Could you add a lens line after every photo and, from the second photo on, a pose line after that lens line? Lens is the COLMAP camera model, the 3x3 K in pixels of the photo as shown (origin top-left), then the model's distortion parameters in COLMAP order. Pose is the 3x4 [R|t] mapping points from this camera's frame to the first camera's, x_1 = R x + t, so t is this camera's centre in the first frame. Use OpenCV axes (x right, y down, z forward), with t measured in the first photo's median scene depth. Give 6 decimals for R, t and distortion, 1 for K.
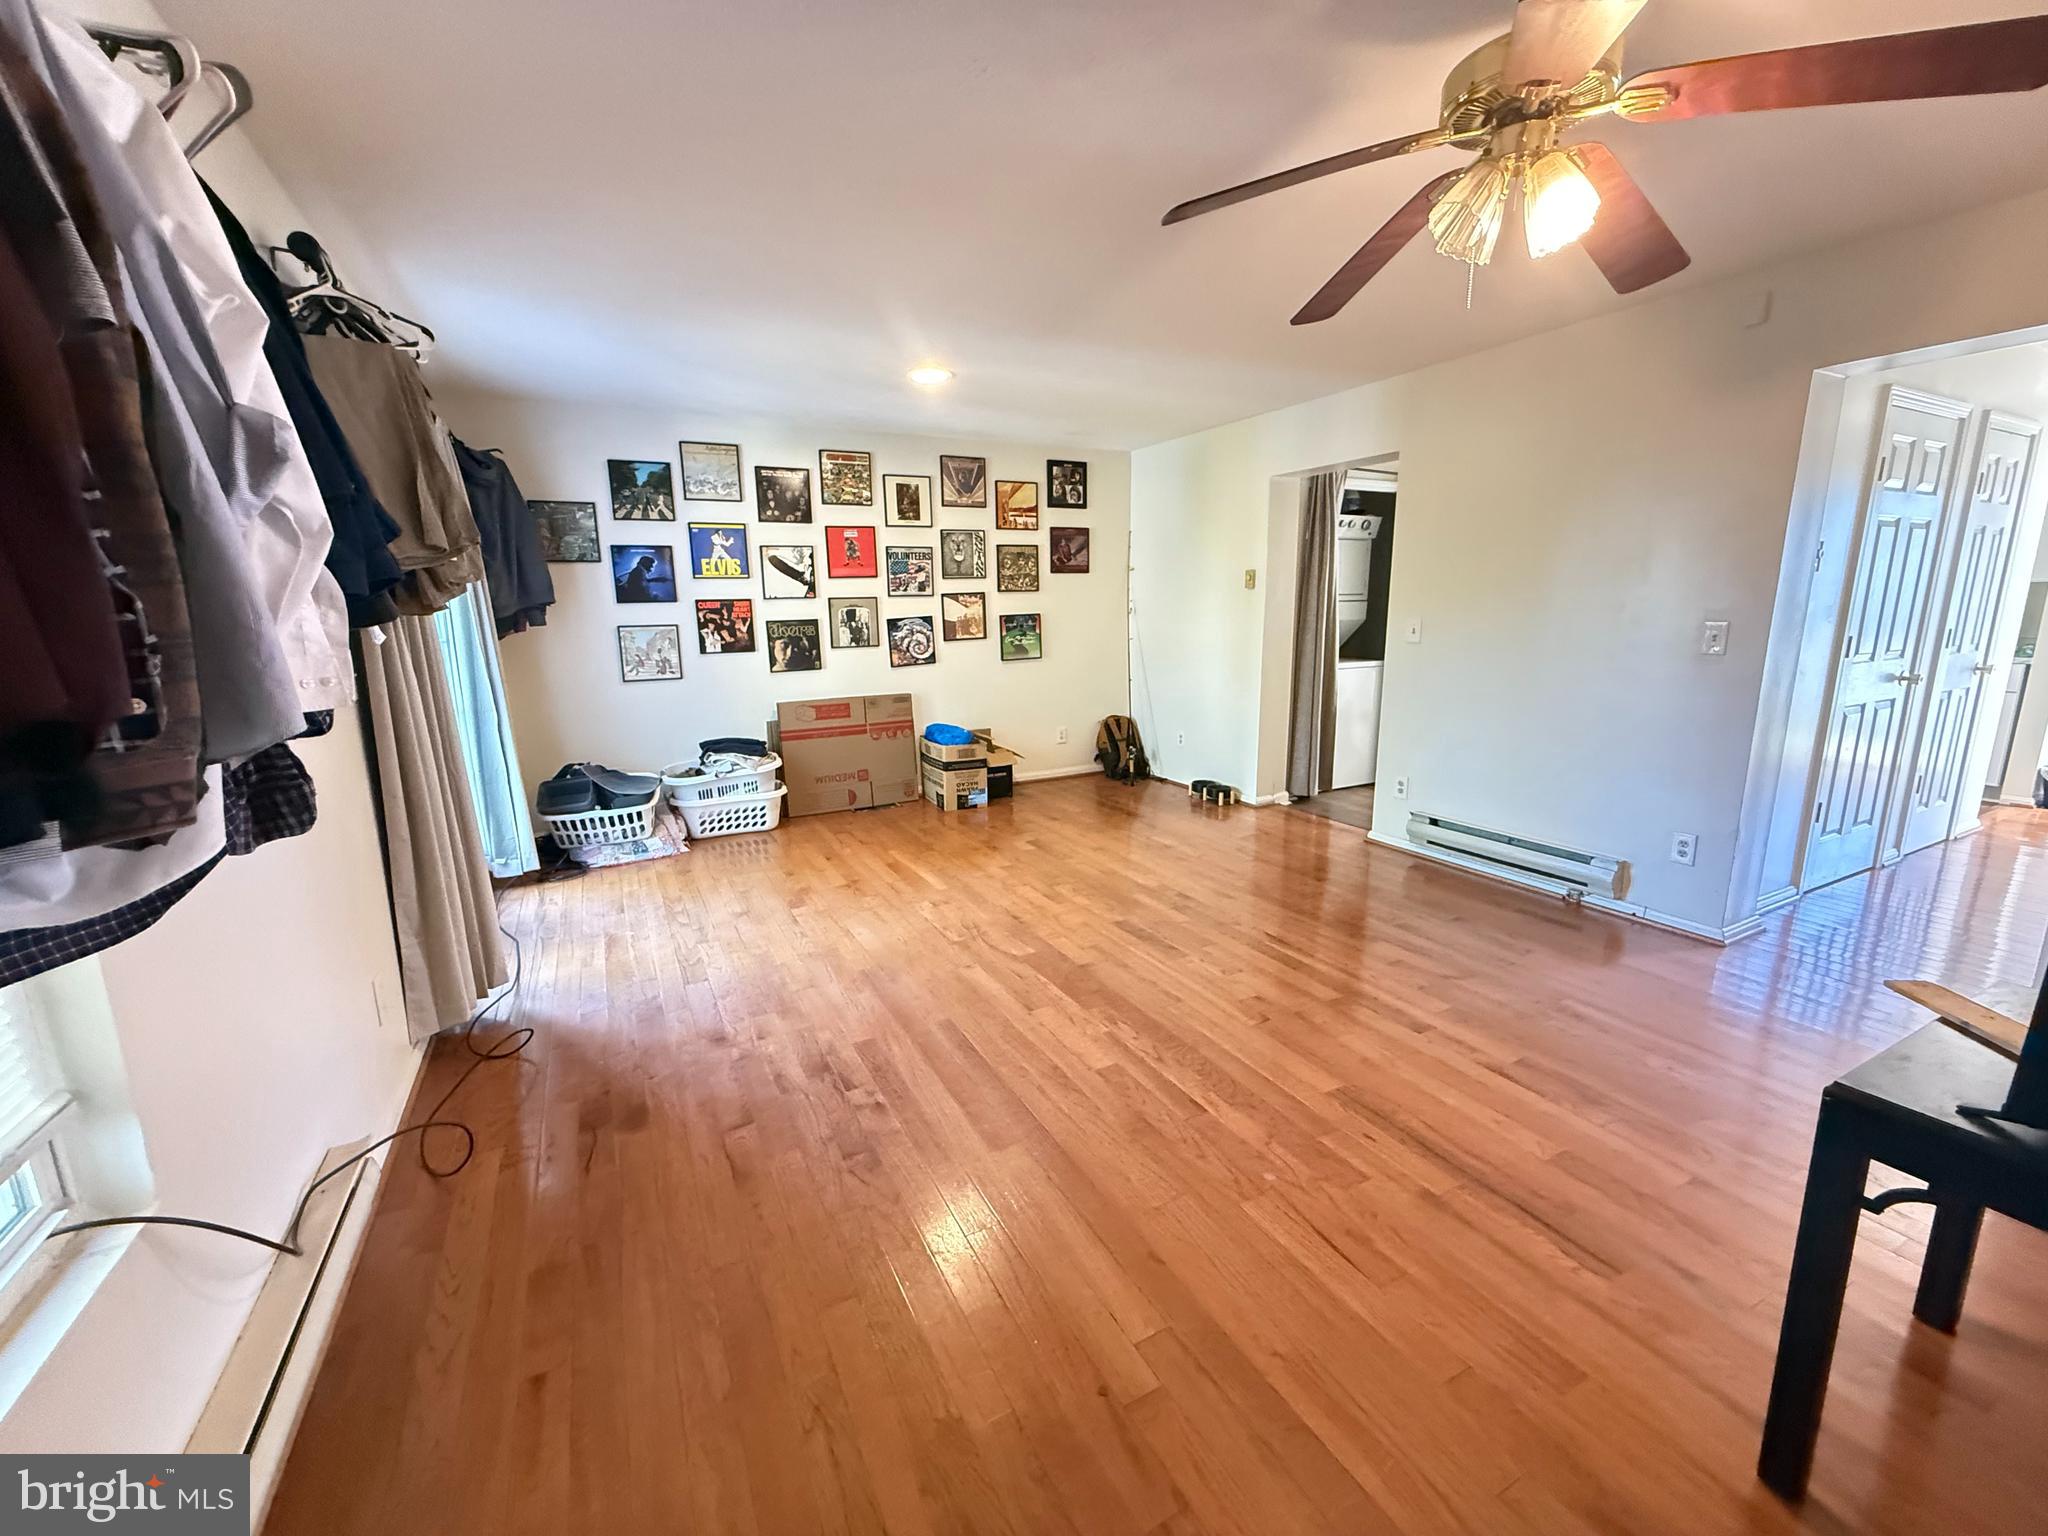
lens RADIAL K [[818.9, 0, 1021.3], [0, 818.9, 769.3], [0, 0, 1]] dist [-0.000290, 0.000038]
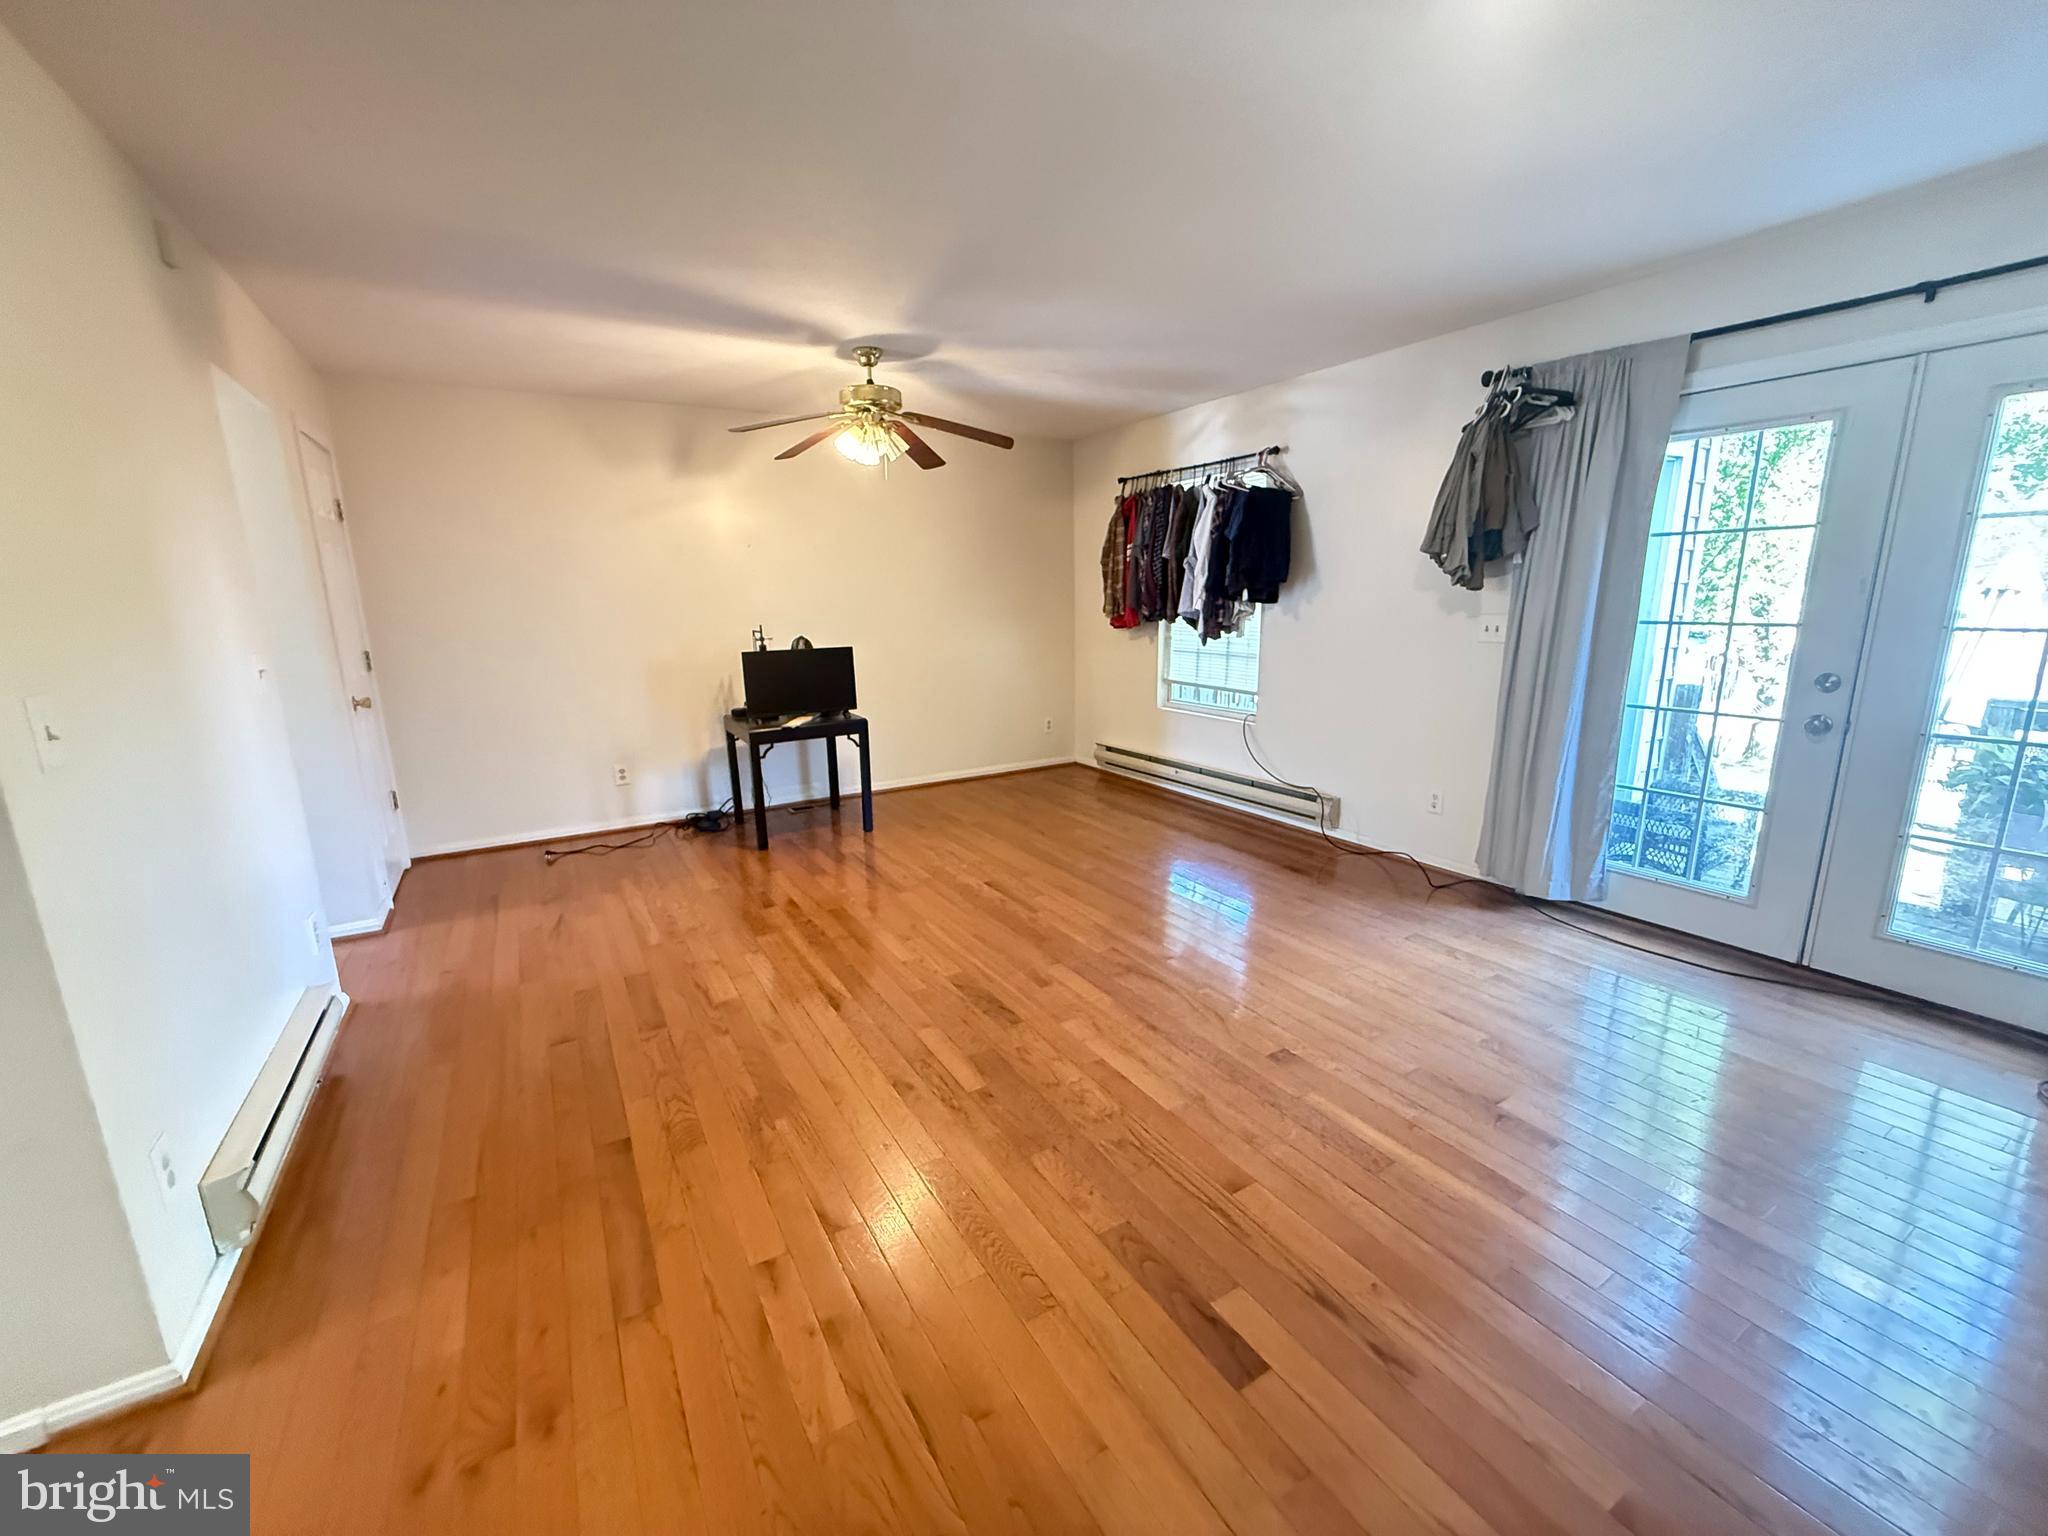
lens RADIAL K [[818.9, 0, 1025.0], [0, 818.9, 769.3], [0, 0, 1]] dist [-0.000290, 0.000038]
pose [[-0.997568, 0.045396, -0.052893, 0.151447], [0.019736, 0.911740, 0.410294, -0.371189], [0.066851, 0.408252, -0.910418, 1.743771]]
